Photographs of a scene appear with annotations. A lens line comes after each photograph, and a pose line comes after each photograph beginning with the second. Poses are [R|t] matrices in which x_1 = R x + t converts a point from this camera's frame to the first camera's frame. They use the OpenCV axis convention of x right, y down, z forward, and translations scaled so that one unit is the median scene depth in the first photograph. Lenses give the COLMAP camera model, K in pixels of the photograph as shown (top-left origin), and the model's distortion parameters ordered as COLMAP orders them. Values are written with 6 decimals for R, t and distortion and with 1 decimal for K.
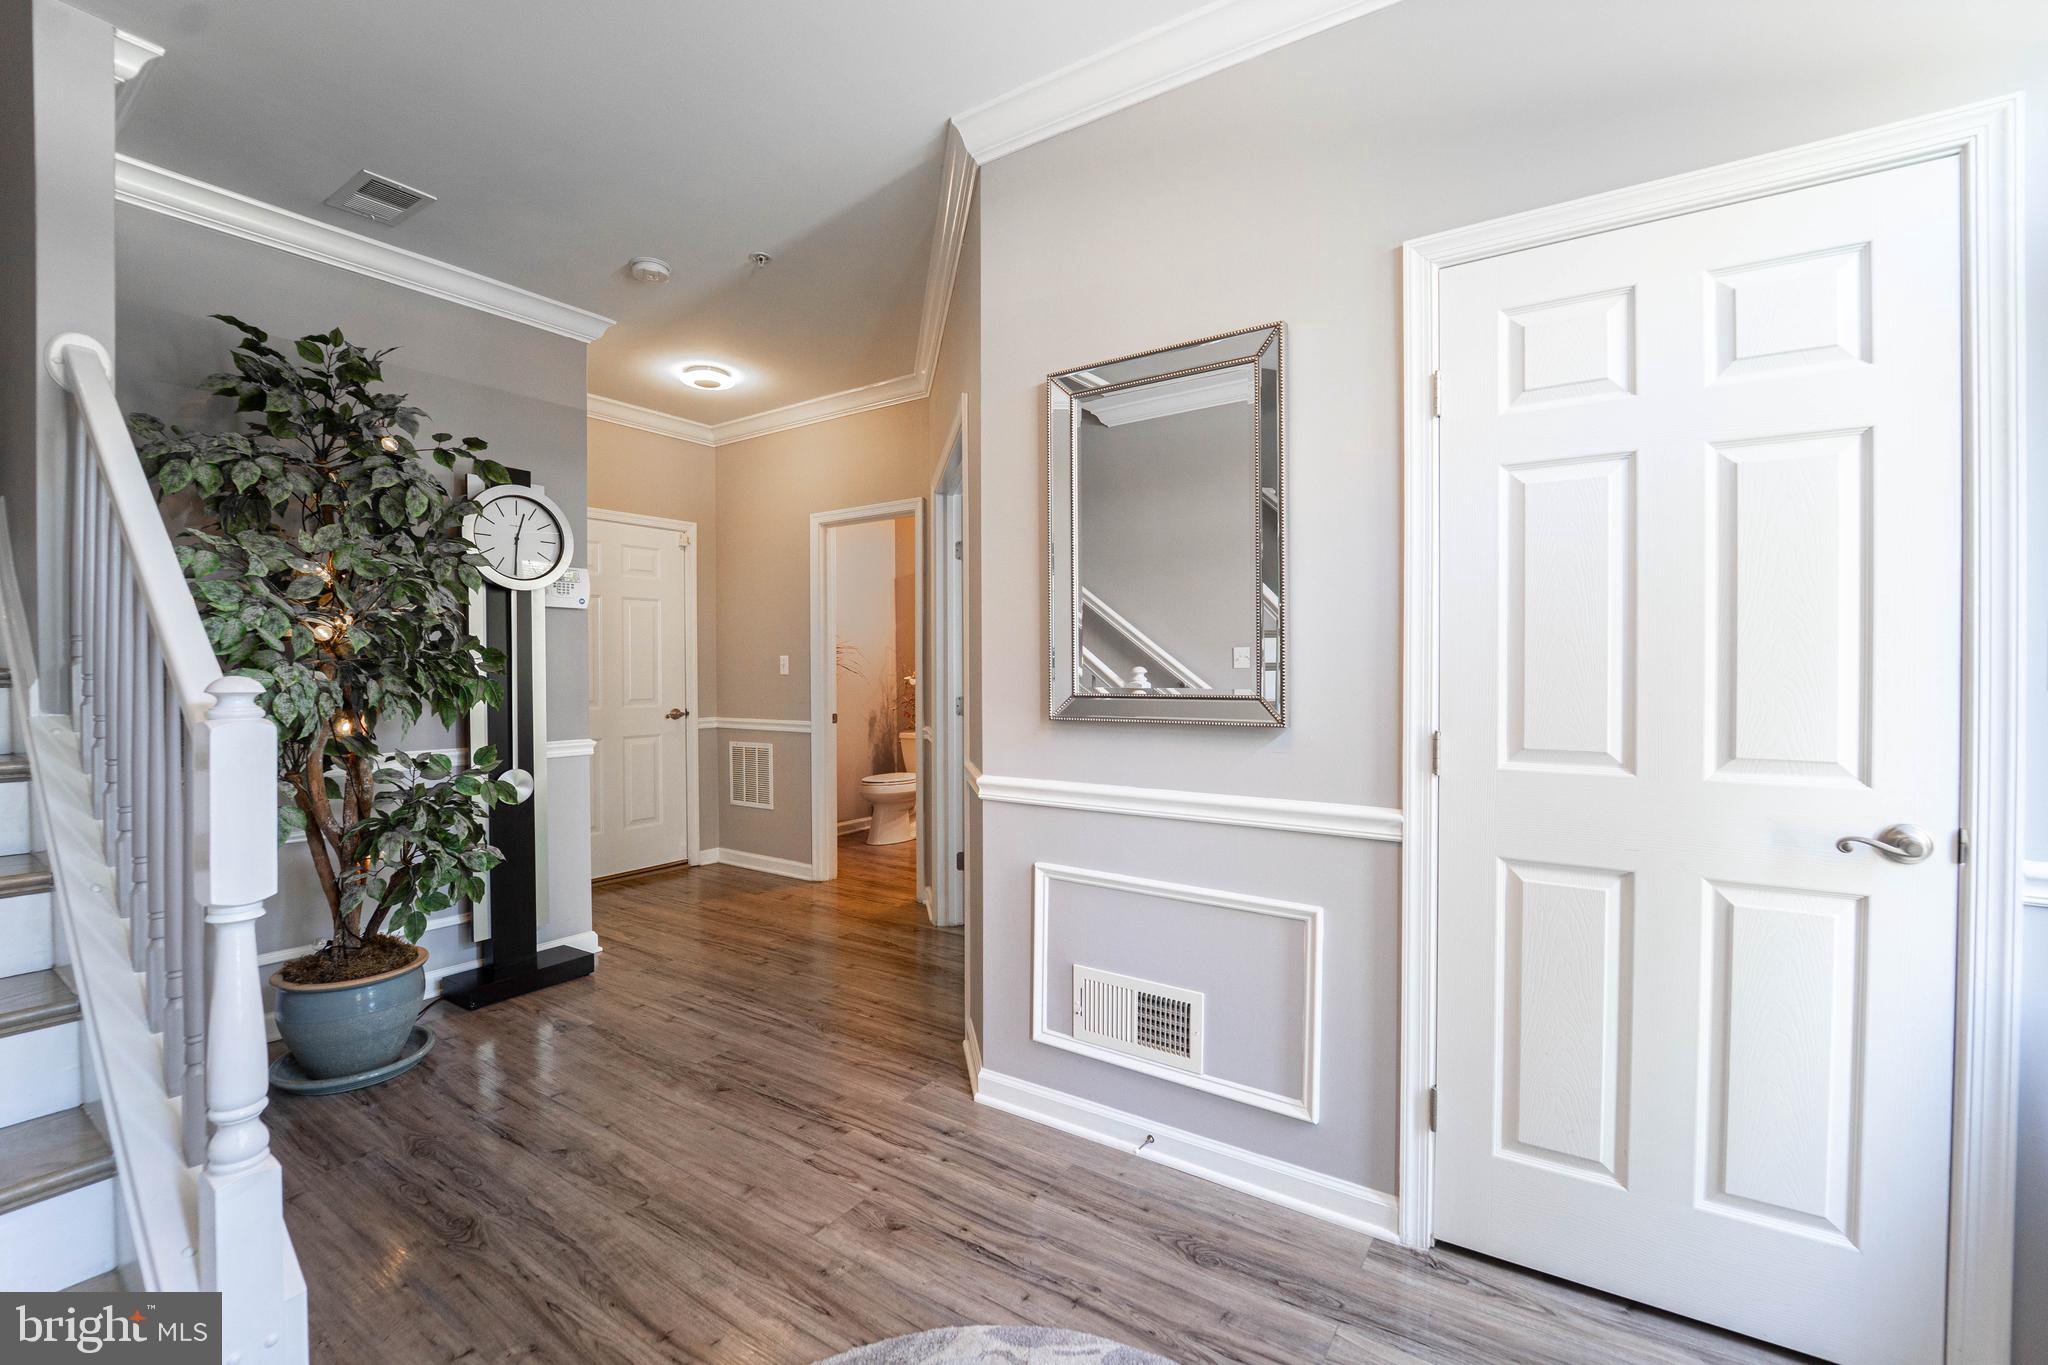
lens RADIAL K [[825.3, 0, 1052.4], [0, 825.3, 678.8], [0, 0, 1]] dist [-0.030383, 0.000020]
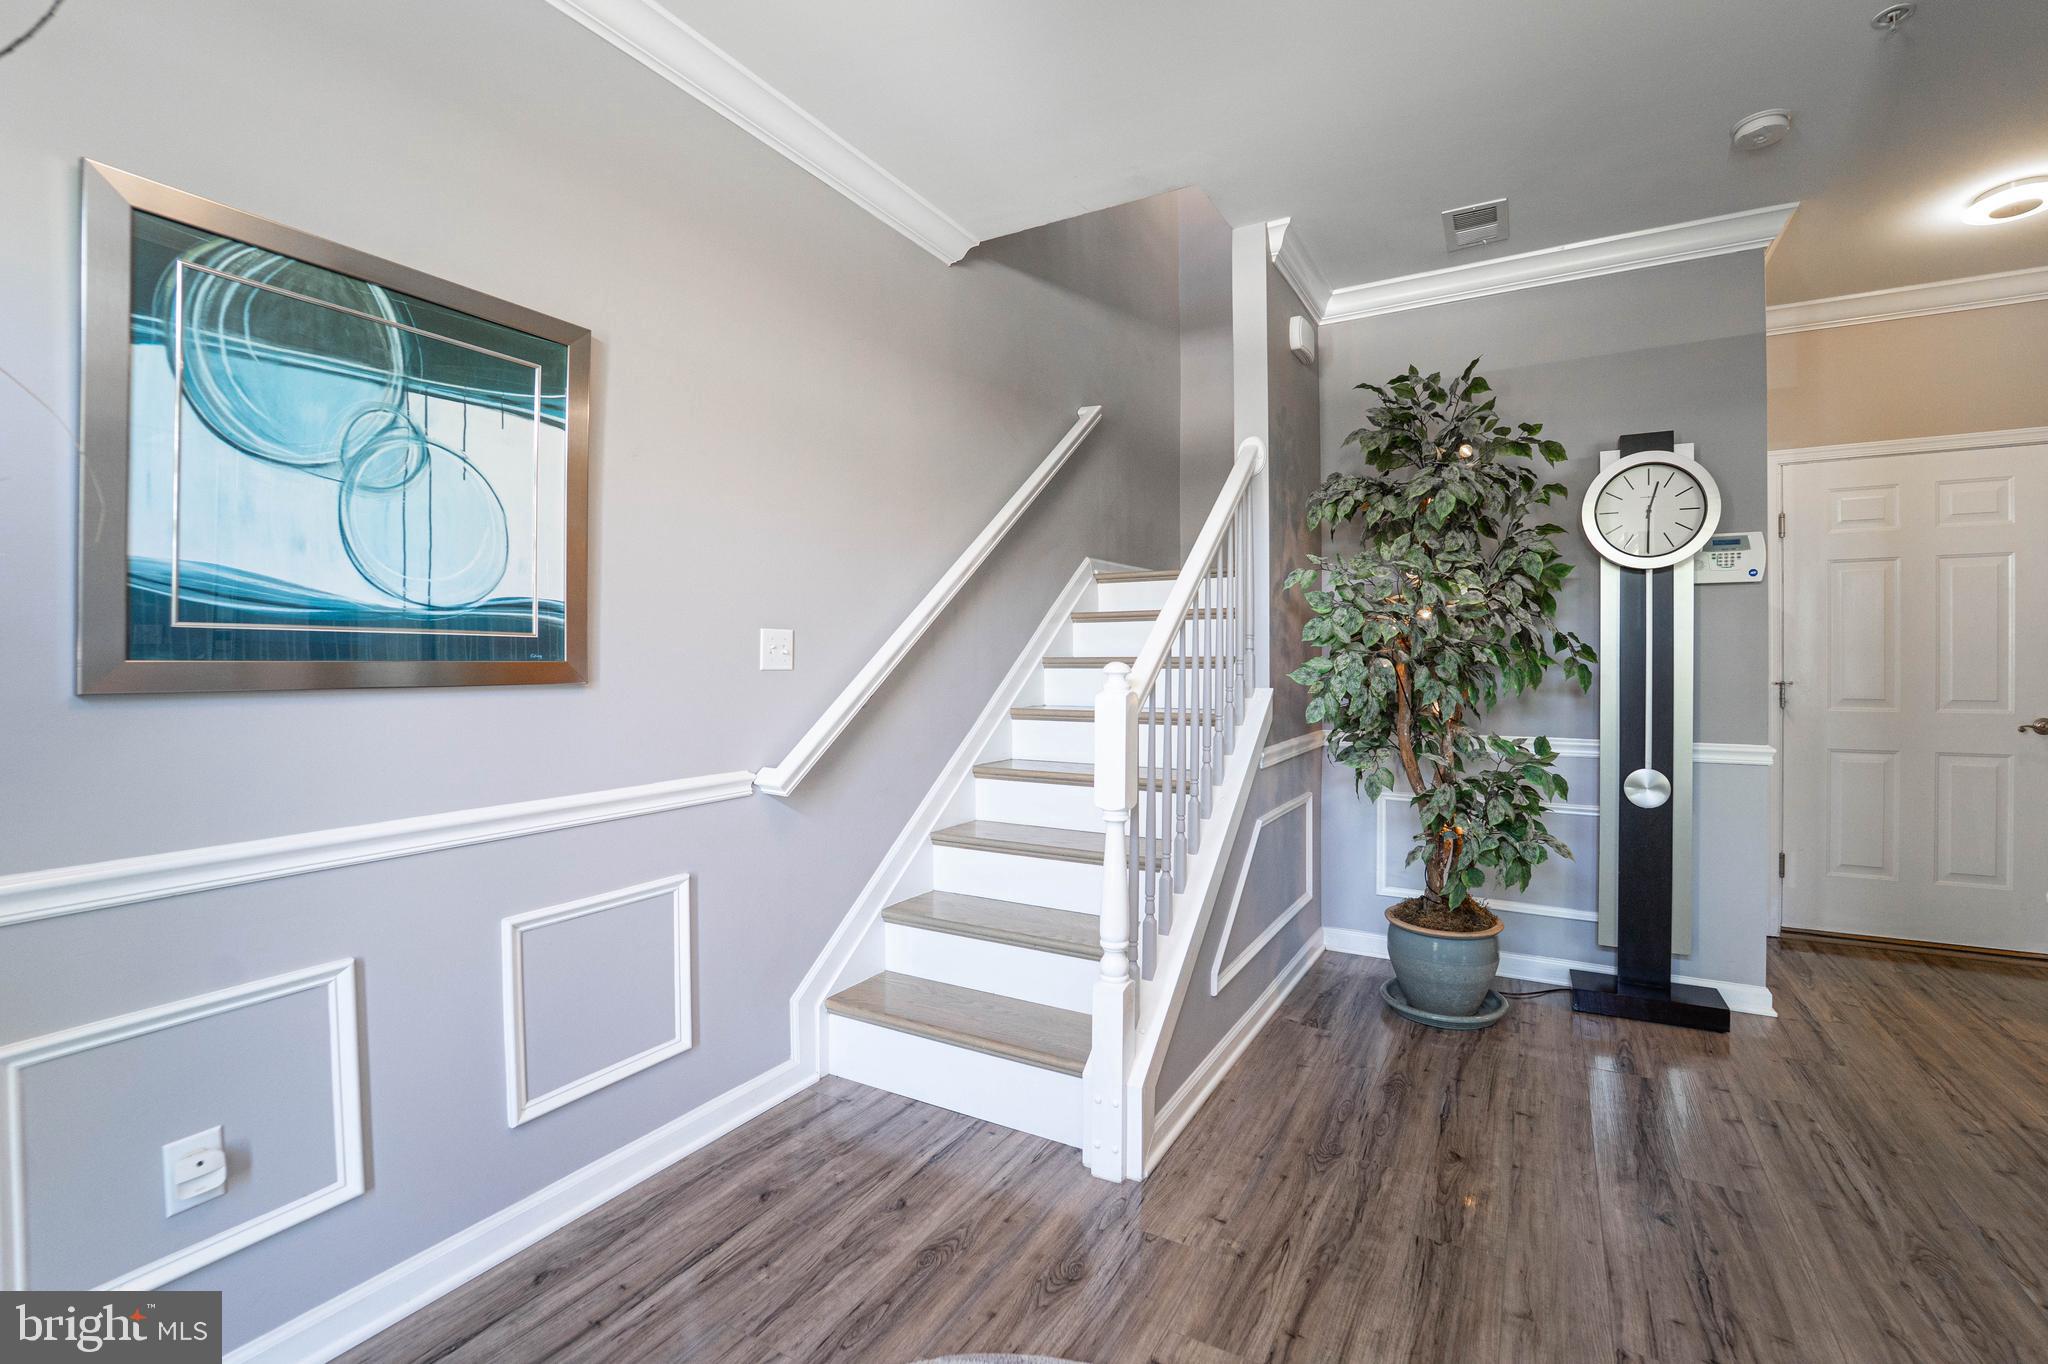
lens RADIAL K [[905.4, 0, 1090.3], [0, 905.4, 668.5], [0, 0, 1]] dist [-0.024950, 0.000038]
pose [[0.080520, 0.010745, -0.996695, 0.312616], [-0.011094, 0.999890, 0.009883, -0.002558], [0.996691, 0.010262, 0.080630, 0.355145]]
